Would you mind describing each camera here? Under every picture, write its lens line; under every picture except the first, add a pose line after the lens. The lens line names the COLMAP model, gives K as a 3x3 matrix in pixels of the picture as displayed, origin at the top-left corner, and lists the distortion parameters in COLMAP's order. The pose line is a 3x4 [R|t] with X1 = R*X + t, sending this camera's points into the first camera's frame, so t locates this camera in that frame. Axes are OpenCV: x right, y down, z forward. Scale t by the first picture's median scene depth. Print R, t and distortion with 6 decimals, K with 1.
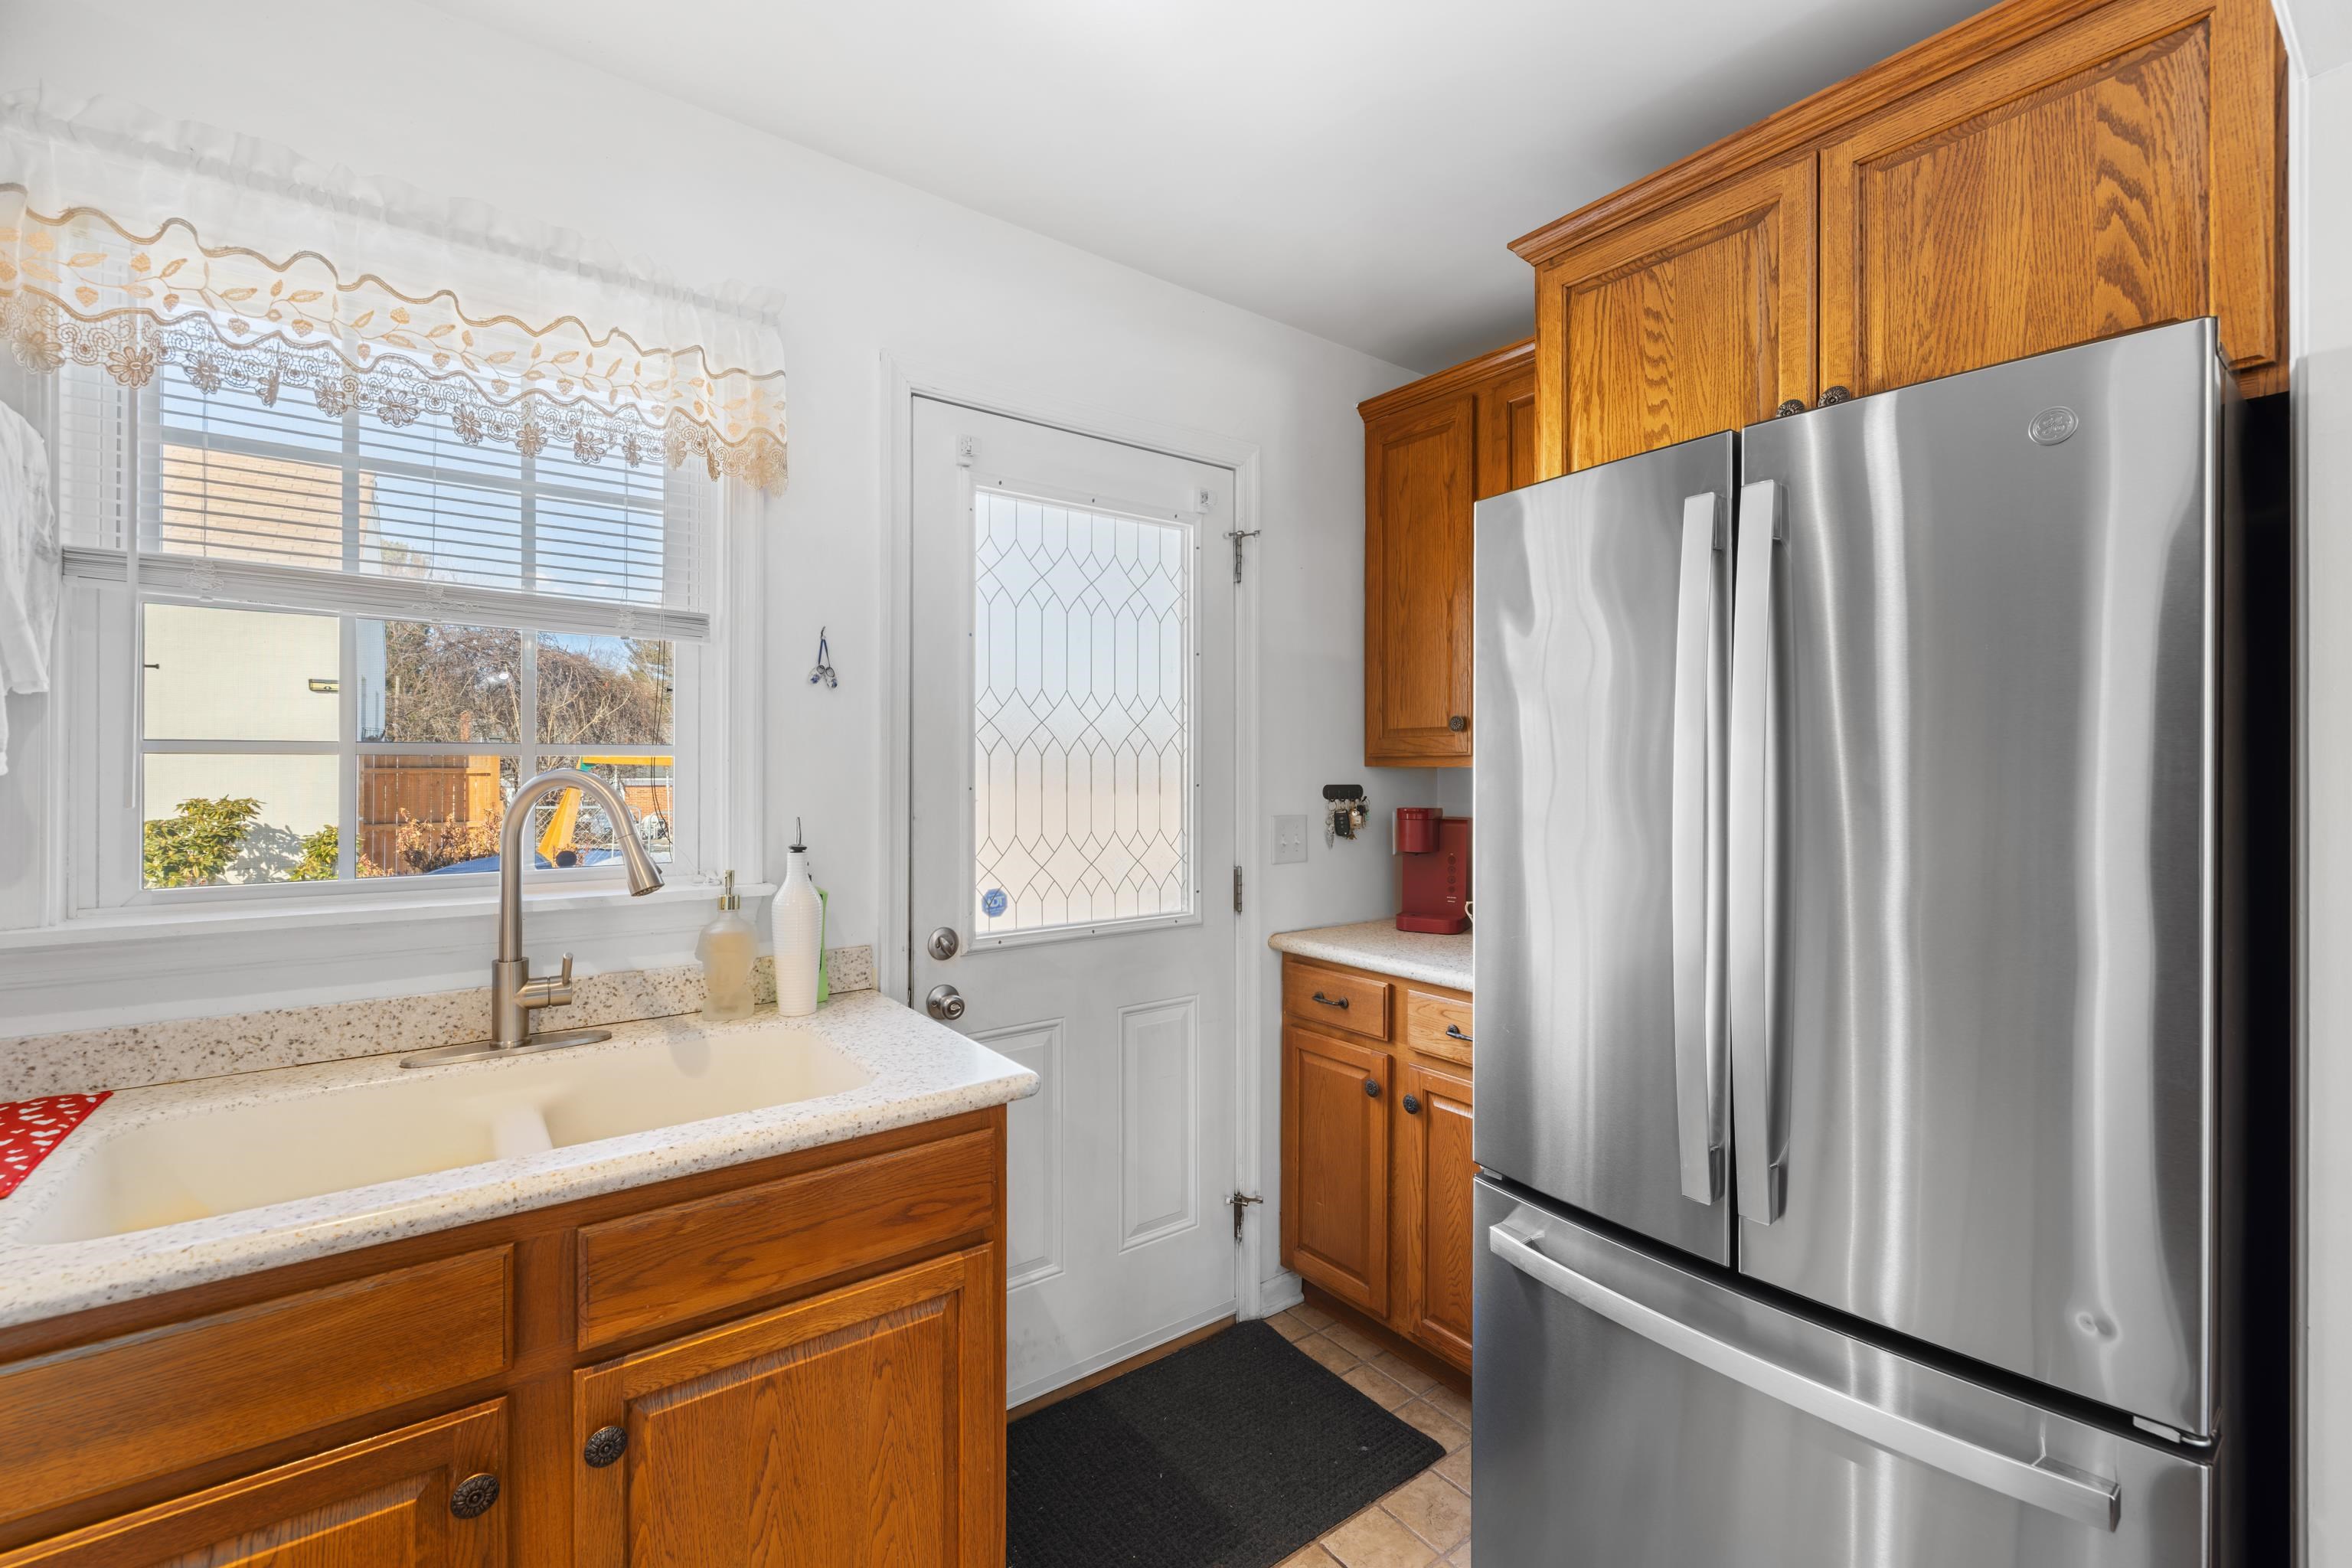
lens RADIAL K [[994.8, 0, 1182.3], [0, 994.8, 768.3], [0, 0, 1]] dist [0.002521, -0.000254]
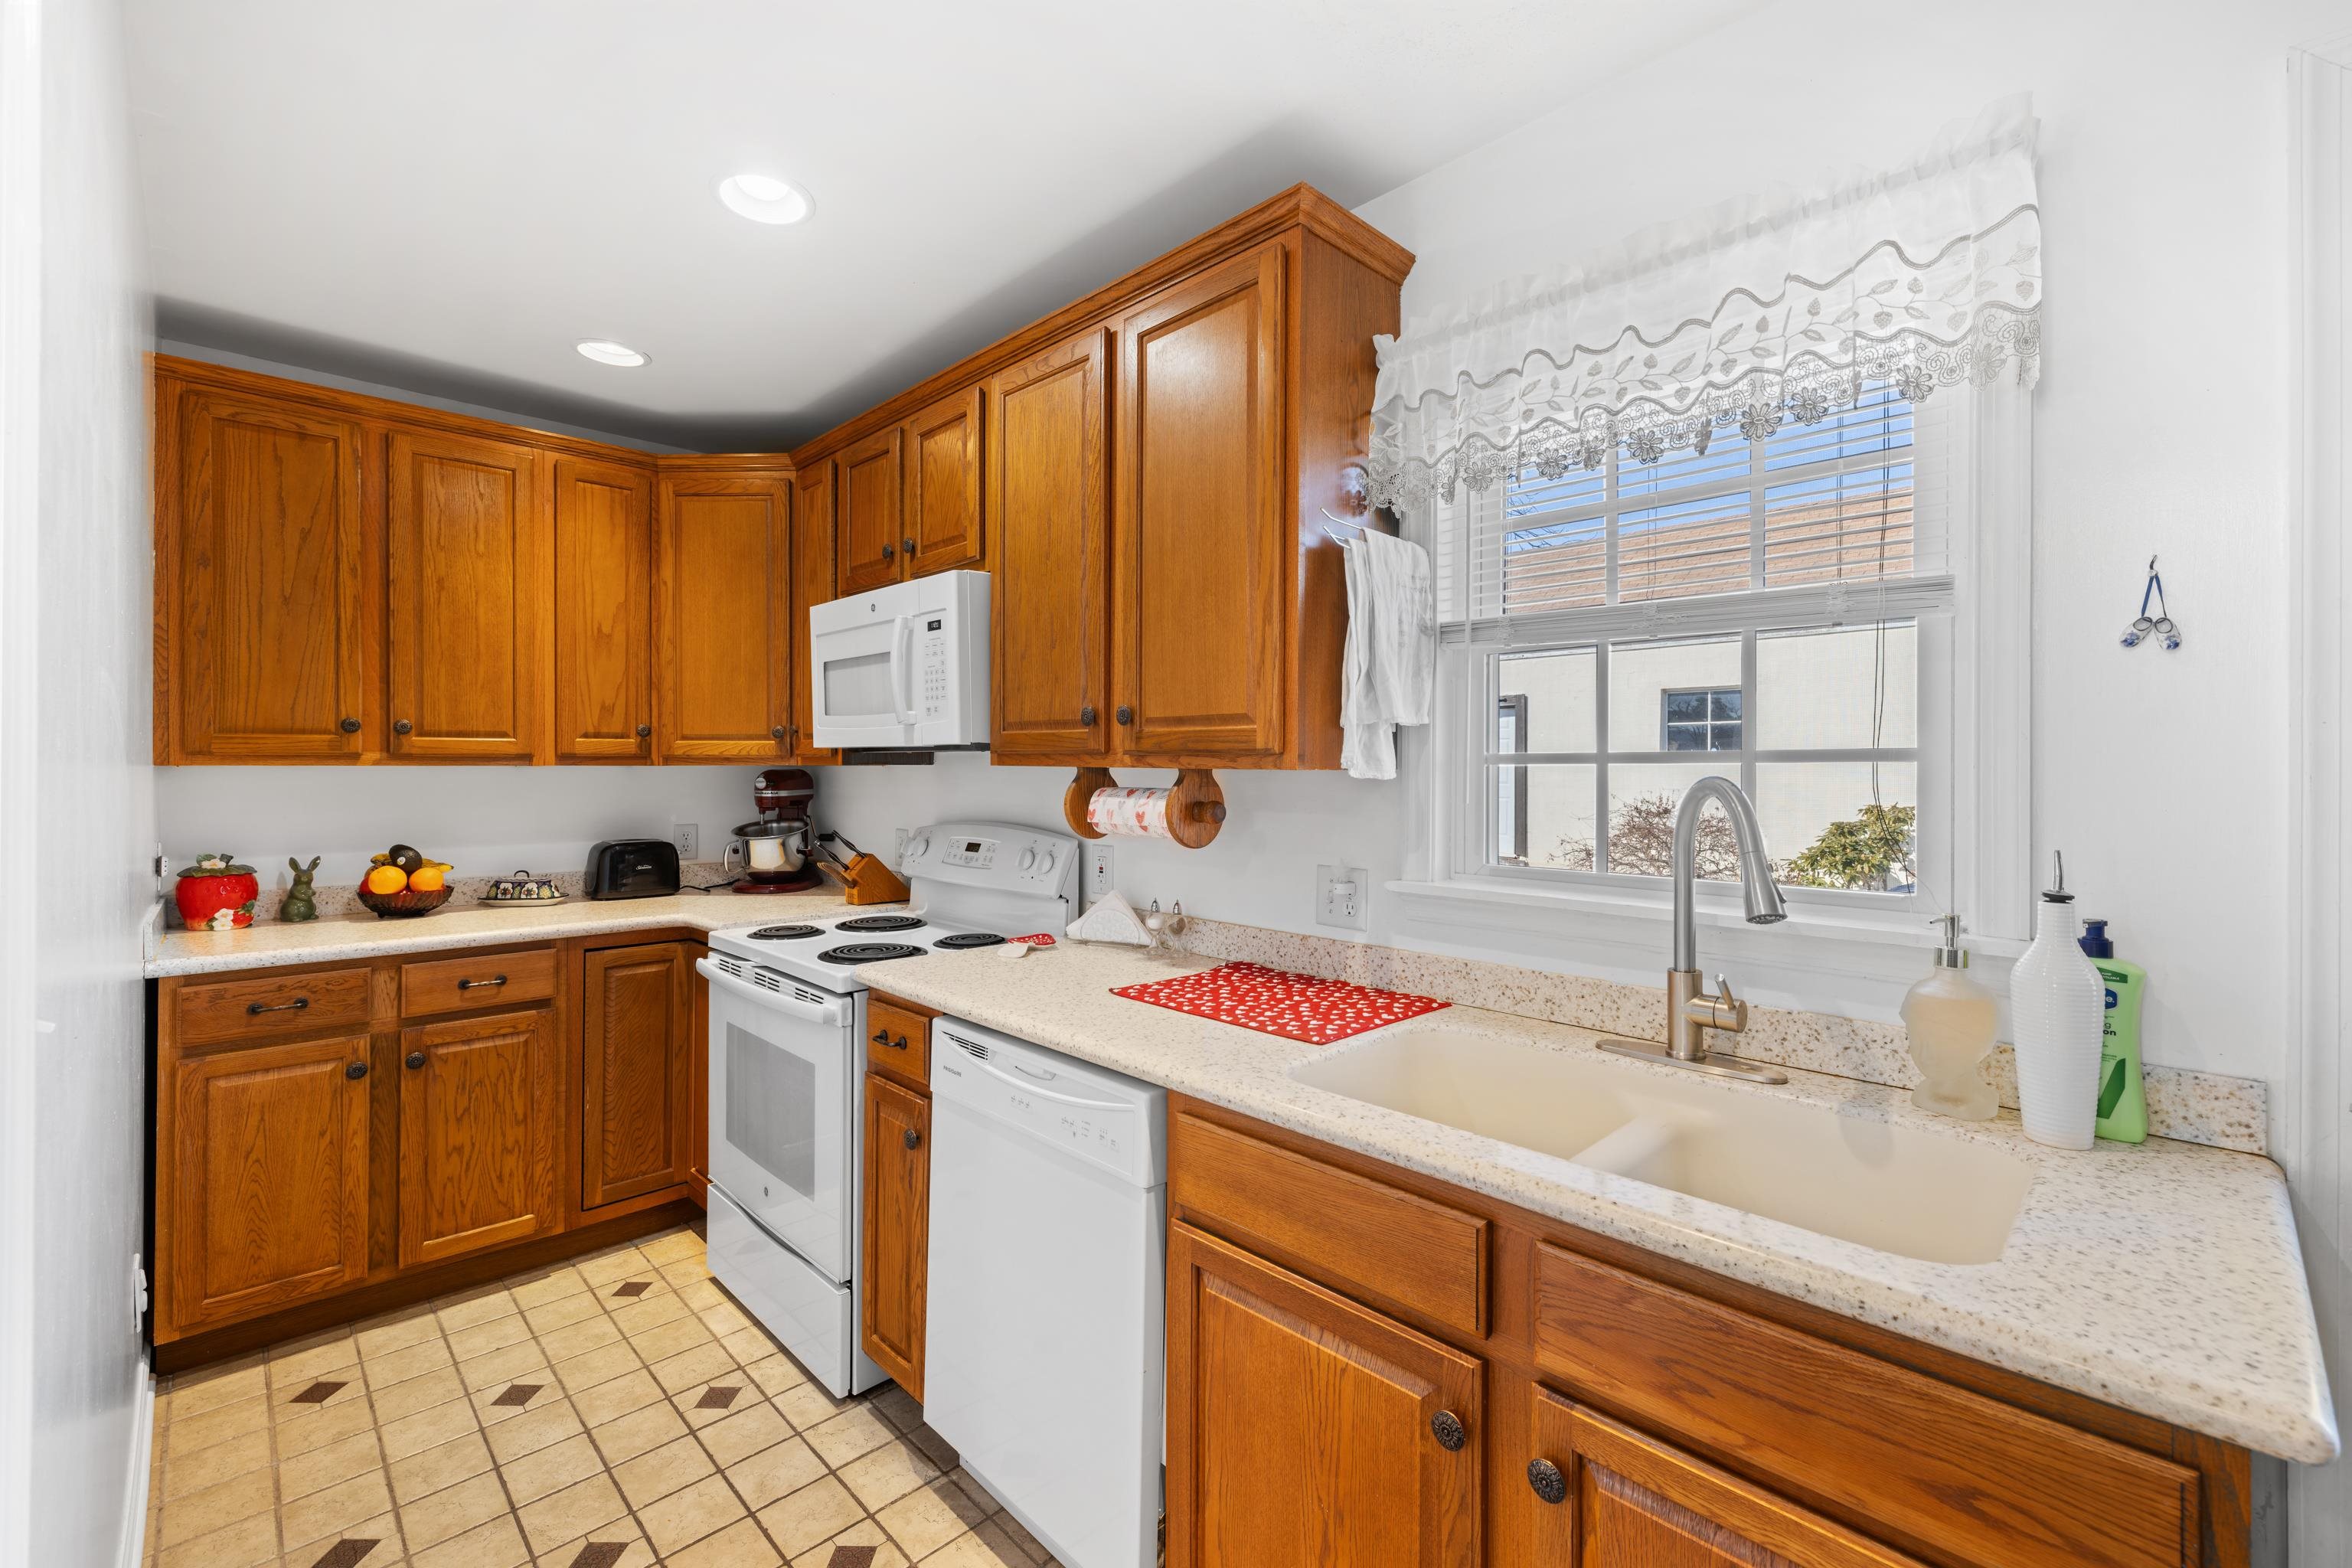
lens RADIAL K [[994.8, 0, 1183.2], [0, 994.8, 766.3], [0, 0, 1]] dist [0.002521, -0.000254]
pose [[0.124642, -0.007935, -0.992170, 0.217889], [-0.005238, 0.999949, -0.008656, 0.001410], [0.992188, 0.006276, 0.124594, 0.342691]]
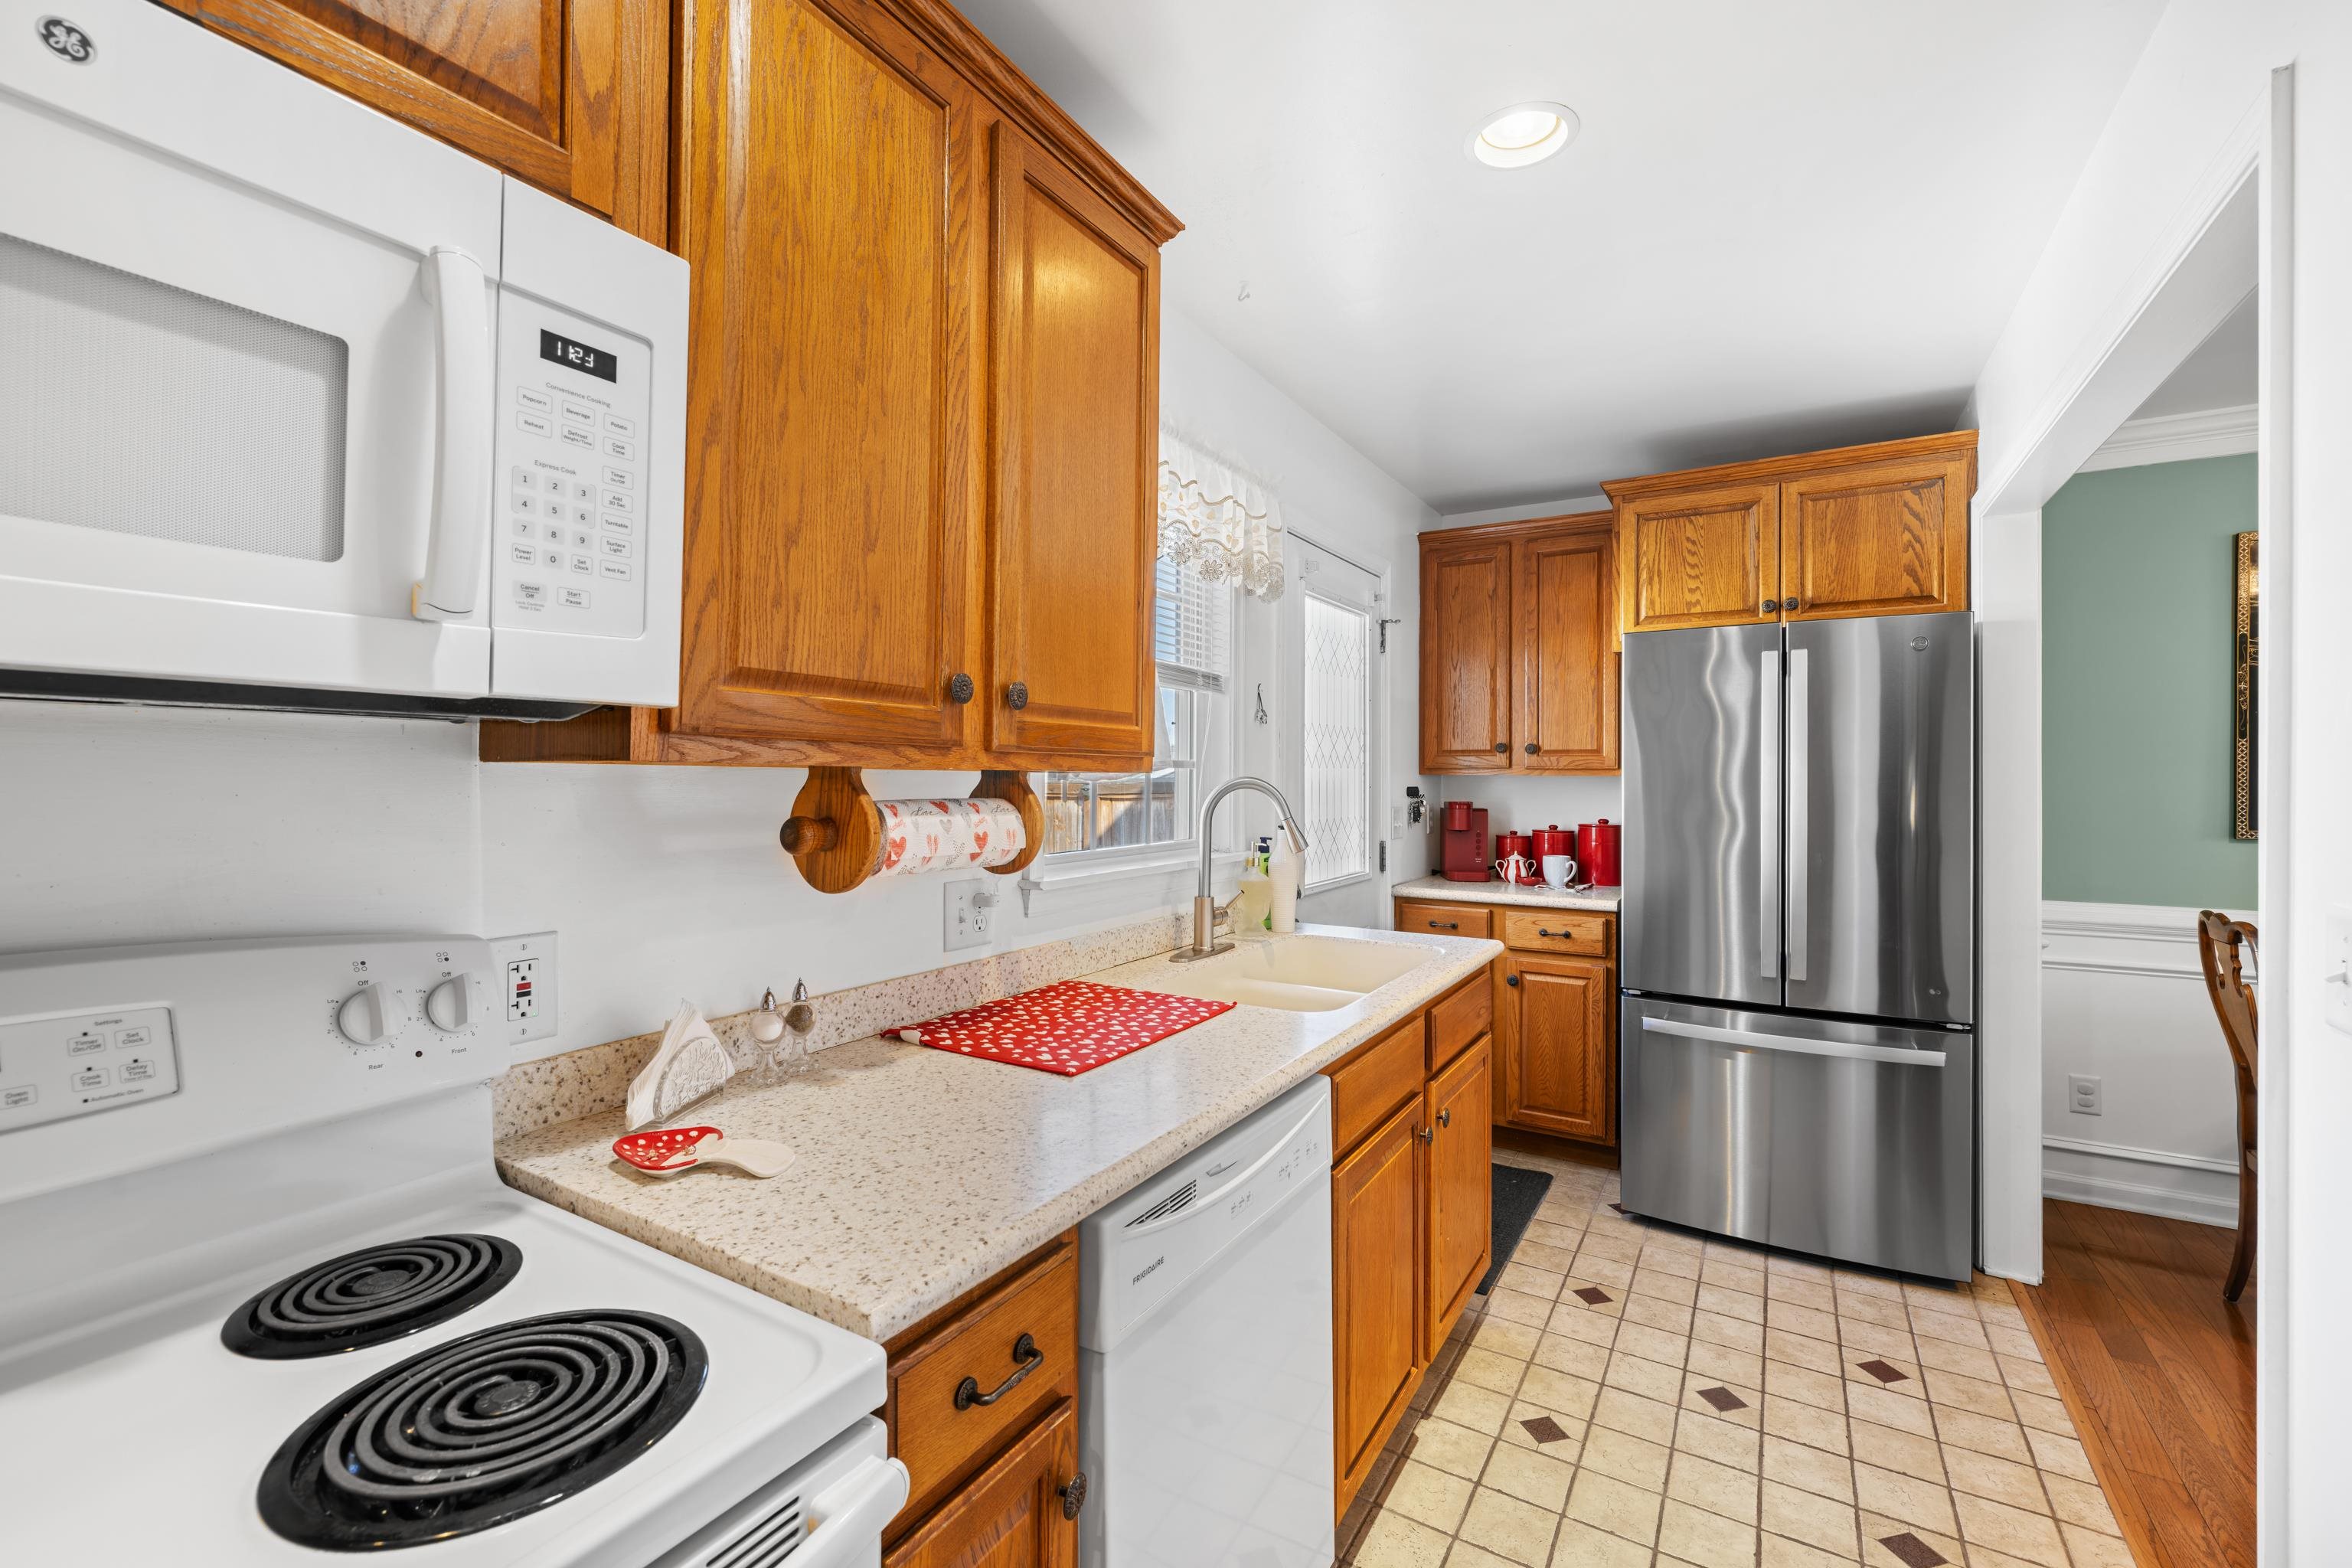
lens RADIAL K [[994.8, 0, 1179.0], [0, 994.8, 774.2], [0, 0, 1]] dist [0.002521, -0.000254]
pose [[0.927247, 0.001856, 0.374445, -1.168224], [-0.002081, 0.999998, 0.000197, -0.003649], [-0.374444, -0.000962, 0.927249, -0.415419]]
